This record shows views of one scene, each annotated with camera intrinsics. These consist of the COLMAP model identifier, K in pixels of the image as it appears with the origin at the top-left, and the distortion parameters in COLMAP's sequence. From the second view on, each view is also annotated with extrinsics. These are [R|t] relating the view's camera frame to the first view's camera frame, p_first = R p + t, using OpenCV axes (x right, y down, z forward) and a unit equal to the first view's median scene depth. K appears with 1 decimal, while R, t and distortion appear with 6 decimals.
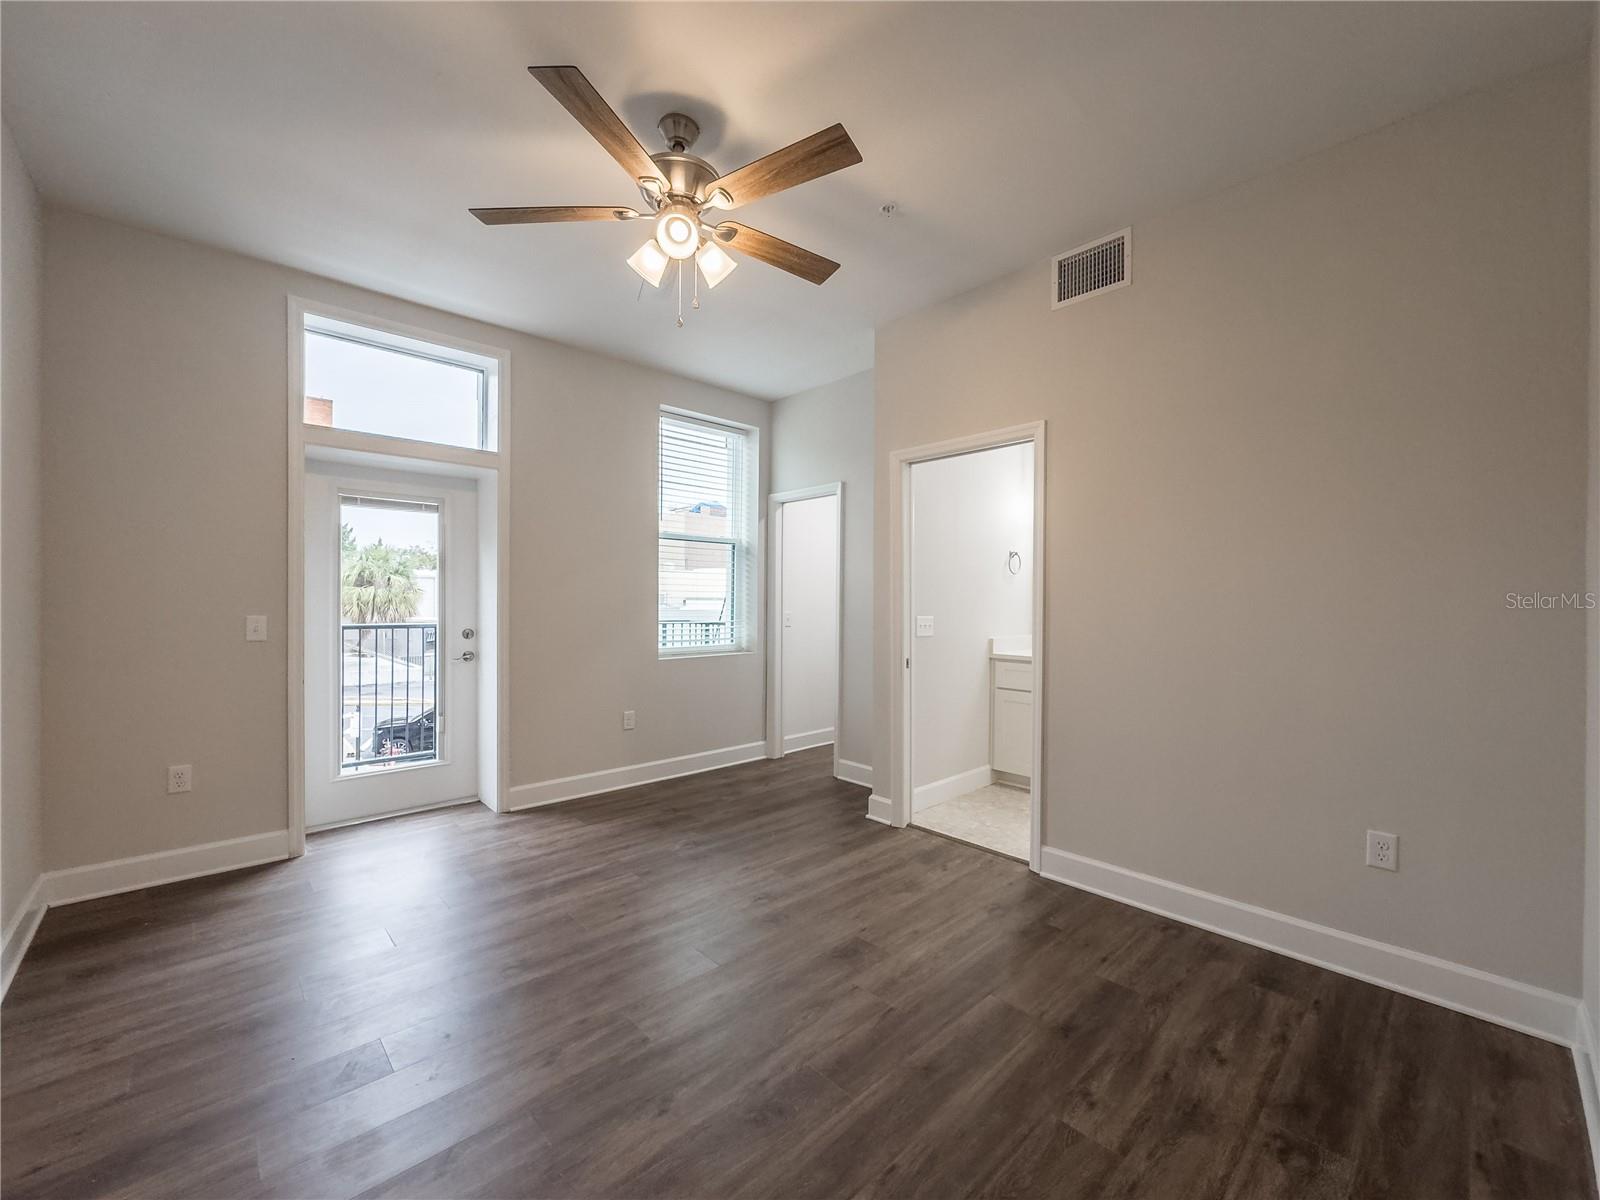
lens RADIAL K [[645.9, 0, 800.0], [0, 645.9, 600.0], [0, 0, 1]] dist [-0.001788, -0.000351]
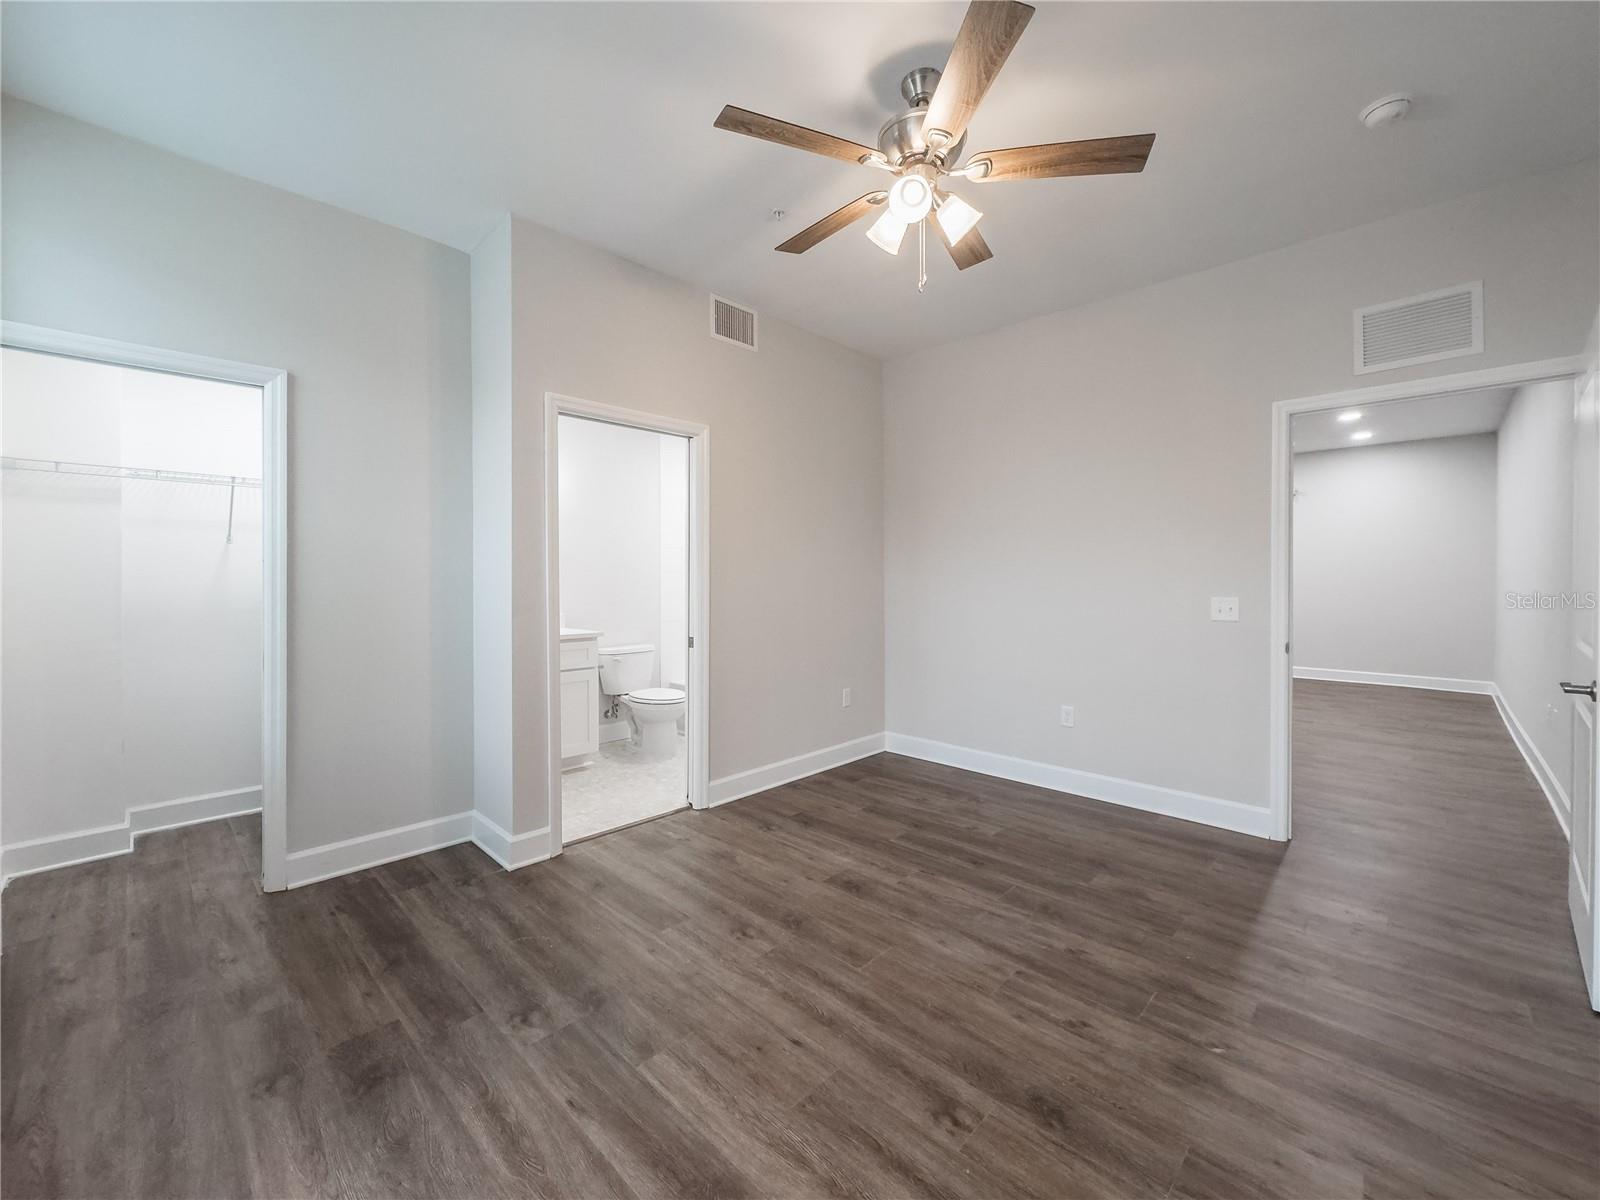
lens RADIAL K [[644.4, 0, 801.6], [0, 644.4, 584.8], [0, 0, 1]] dist [-0.022226, -0.000432]
pose [[-0.049613, -0.020679, 0.998554, -0.740917], [-0.000891, 0.999786, 0.020661, -0.010519], [-0.998768, 0.000136, -0.049621, 0.805821]]
